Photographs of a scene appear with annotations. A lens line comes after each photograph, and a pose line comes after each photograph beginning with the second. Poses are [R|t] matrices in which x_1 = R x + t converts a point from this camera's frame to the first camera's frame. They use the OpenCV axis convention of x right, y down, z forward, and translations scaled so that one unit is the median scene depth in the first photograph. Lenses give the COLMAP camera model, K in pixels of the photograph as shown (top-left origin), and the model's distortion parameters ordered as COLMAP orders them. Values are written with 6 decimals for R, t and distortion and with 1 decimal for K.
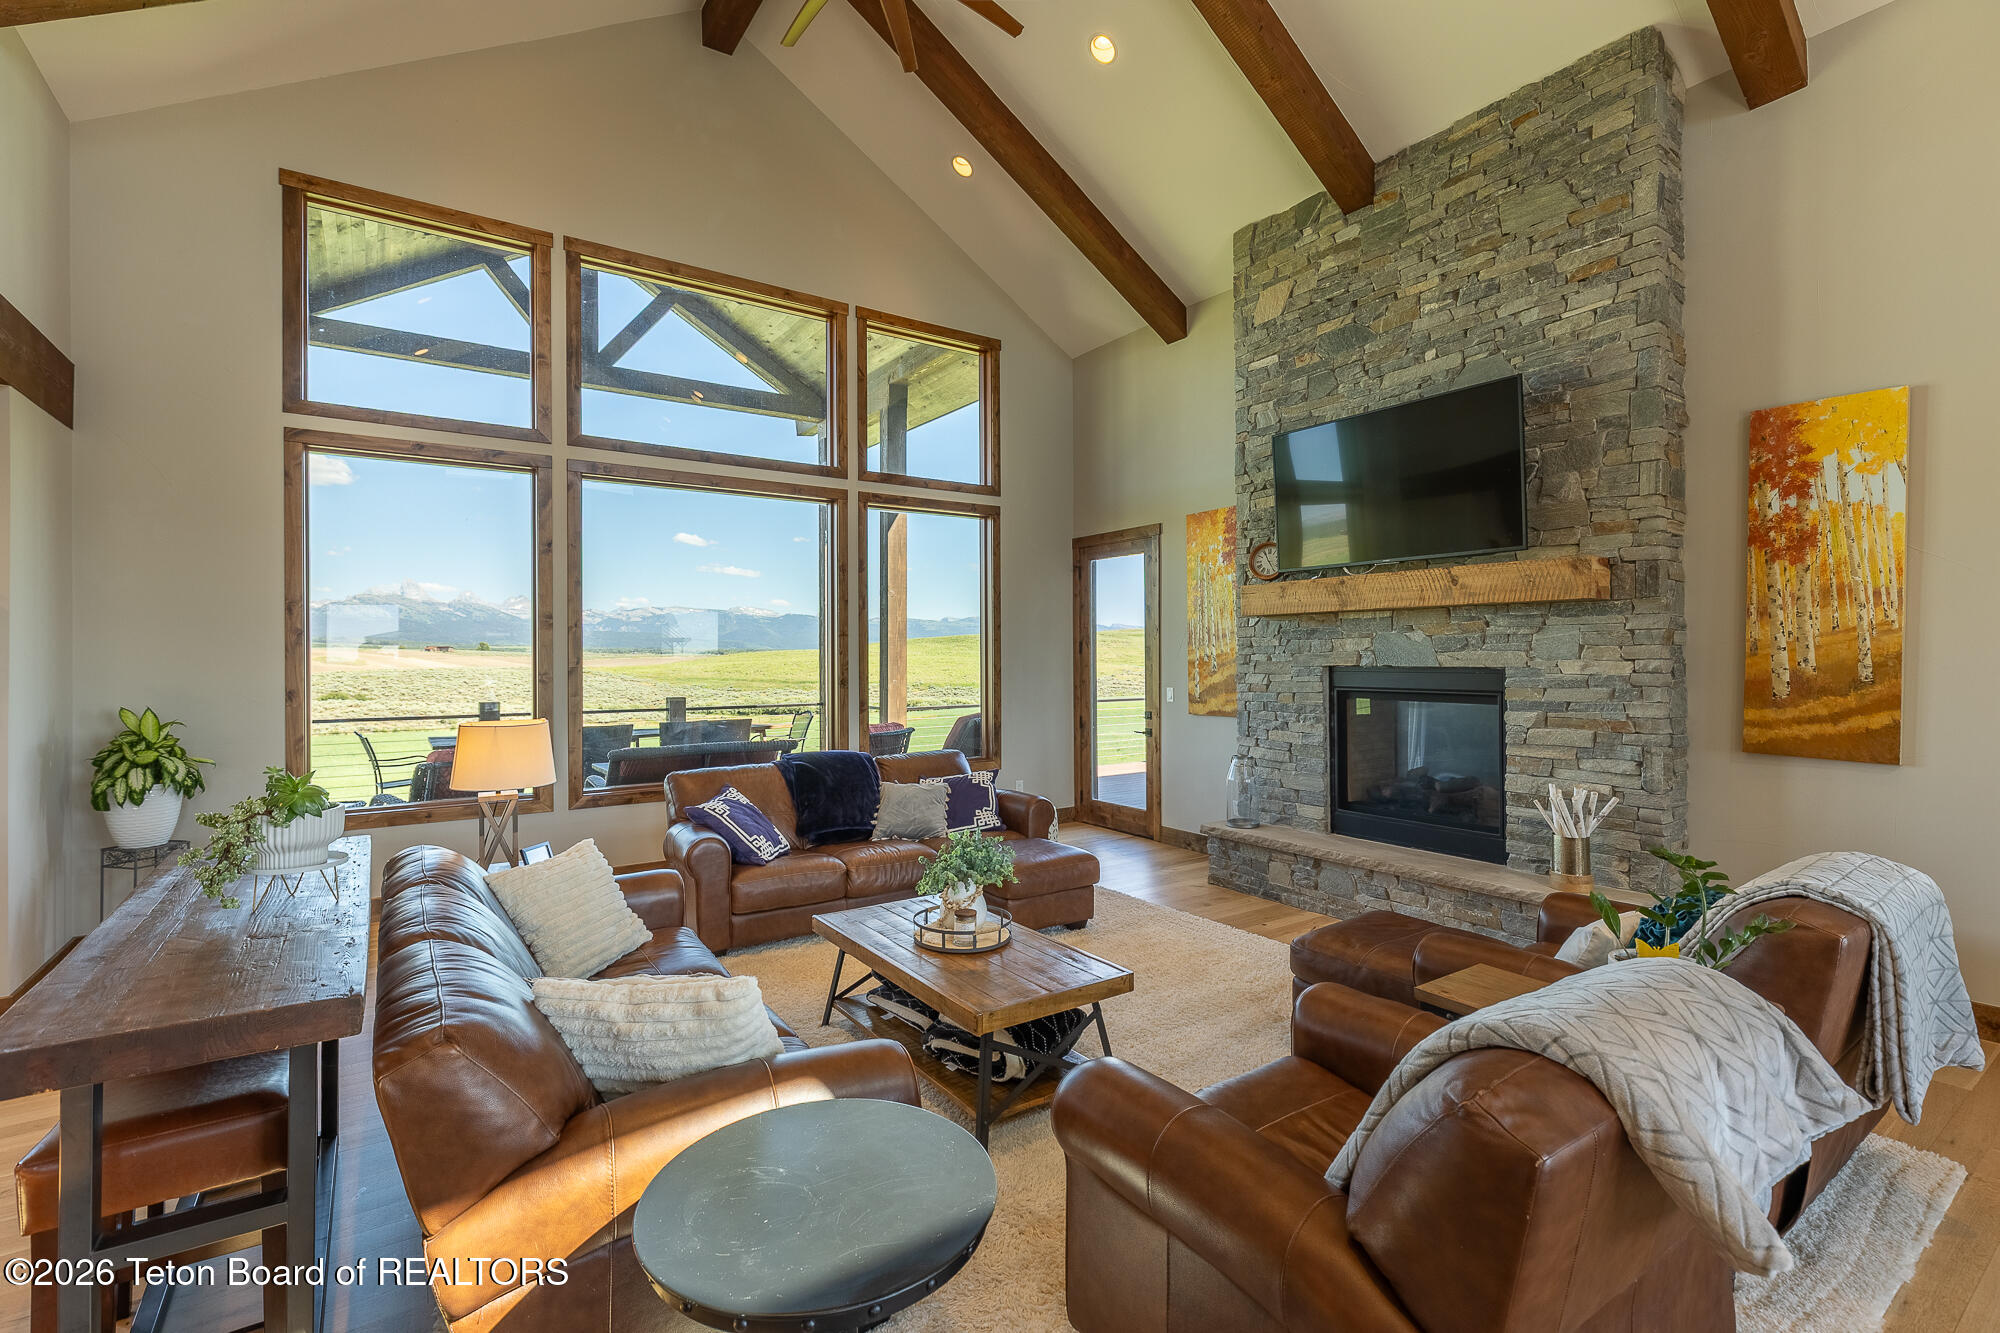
lens RADIAL K [[903.2, 0, 998.8], [0, 903.2, 654.5], [0, 0, 1]] dist [0.004649, -0.000947]
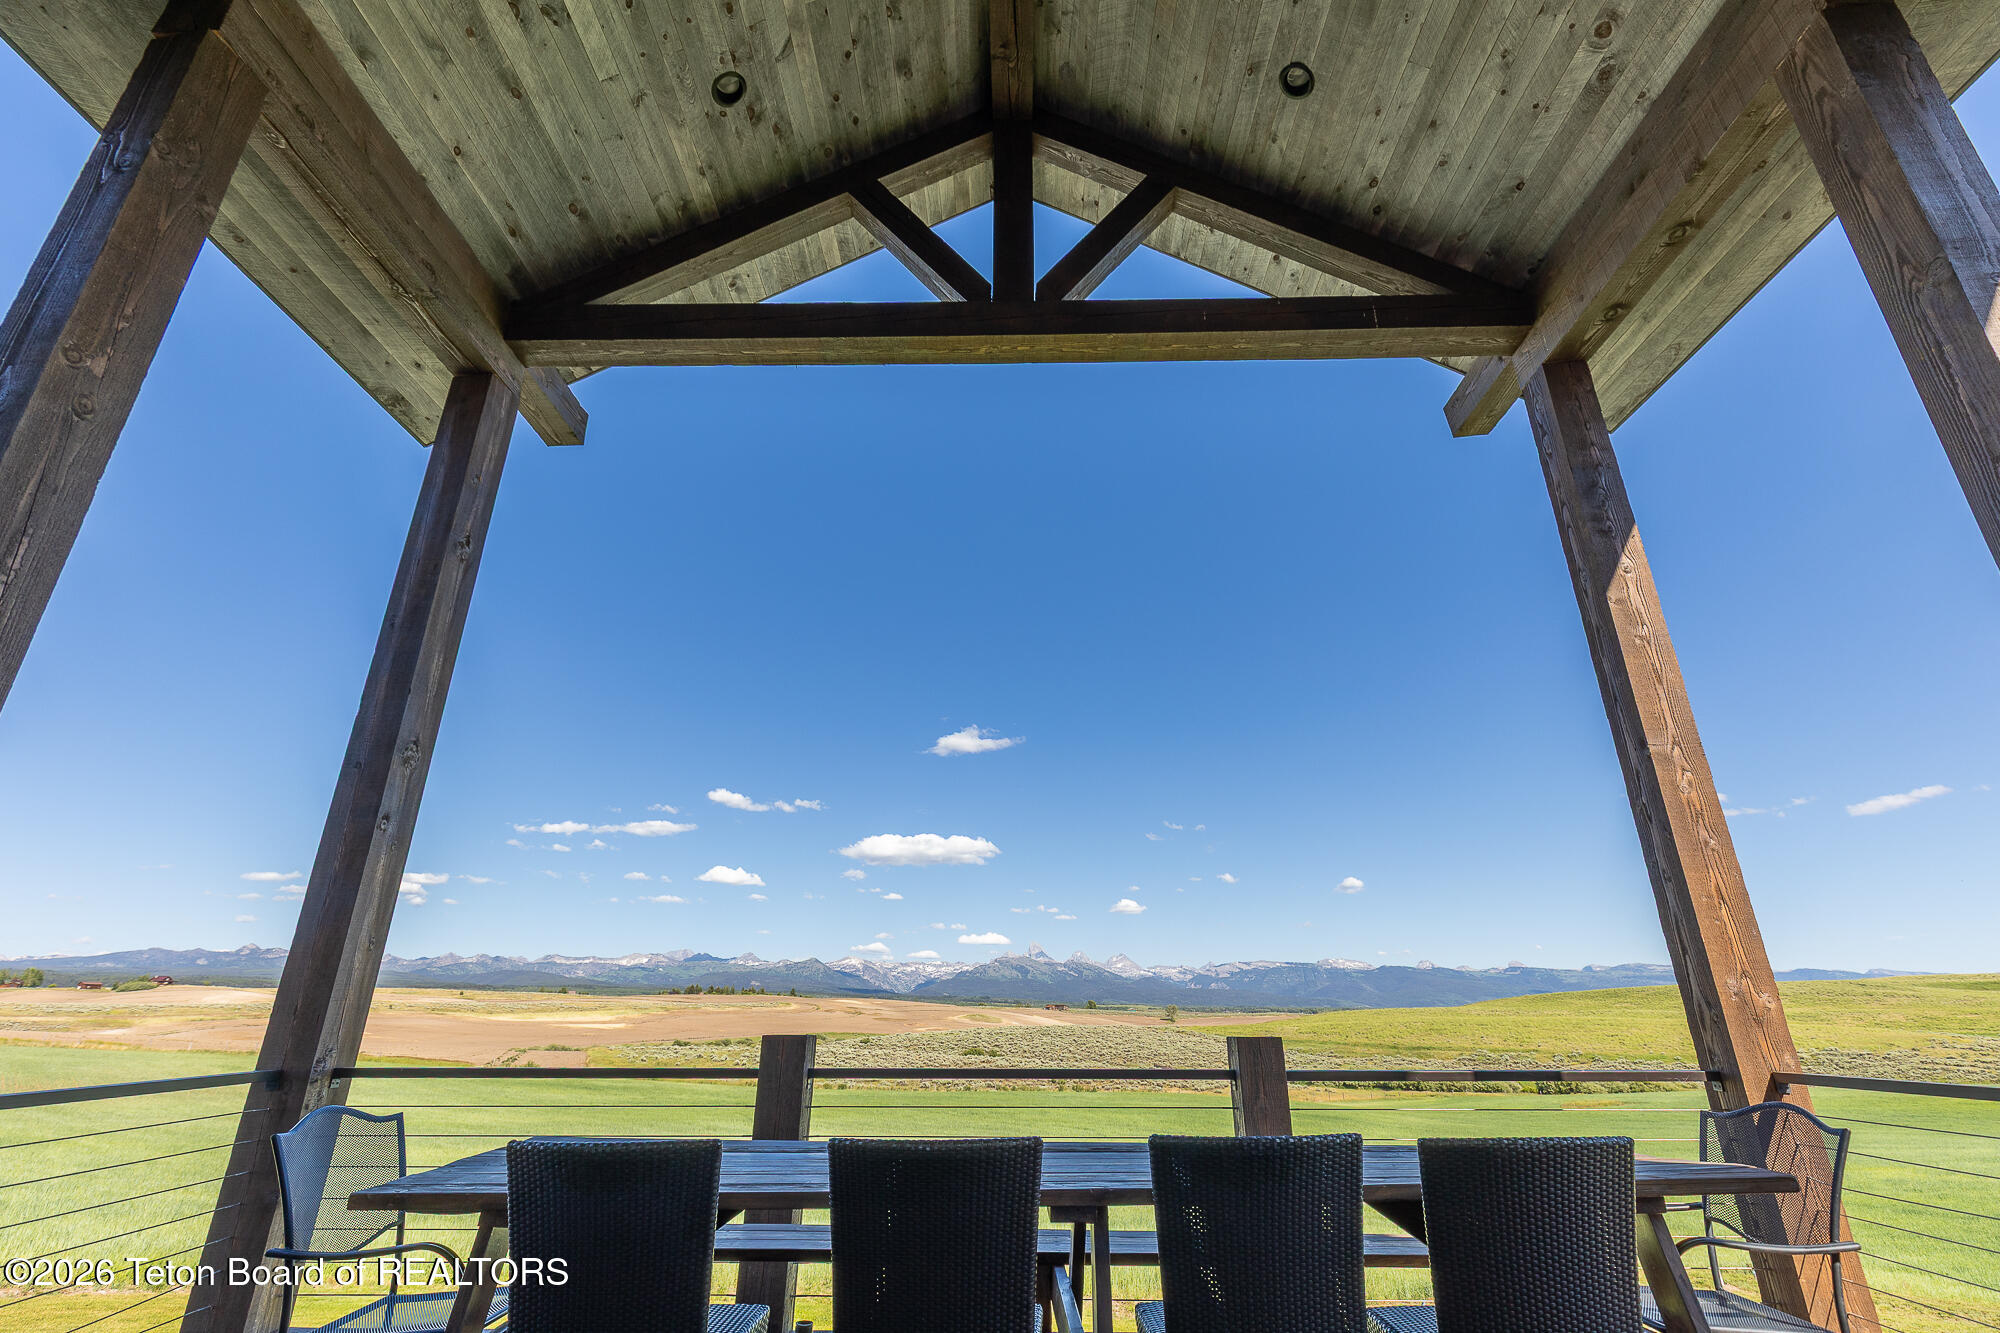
lens RADIAL K [[903.2, 0, 1003.8], [0, 903.2, 657.9], [0, 0, 1]] dist [0.004649, -0.000947]
pose [[0.820508, -0.207034, -0.532826, -0.450157], [-0.002369, 0.930869, -0.365345, 0.079463], [0.571630, 0.301031, 0.763295, 1.293490]]
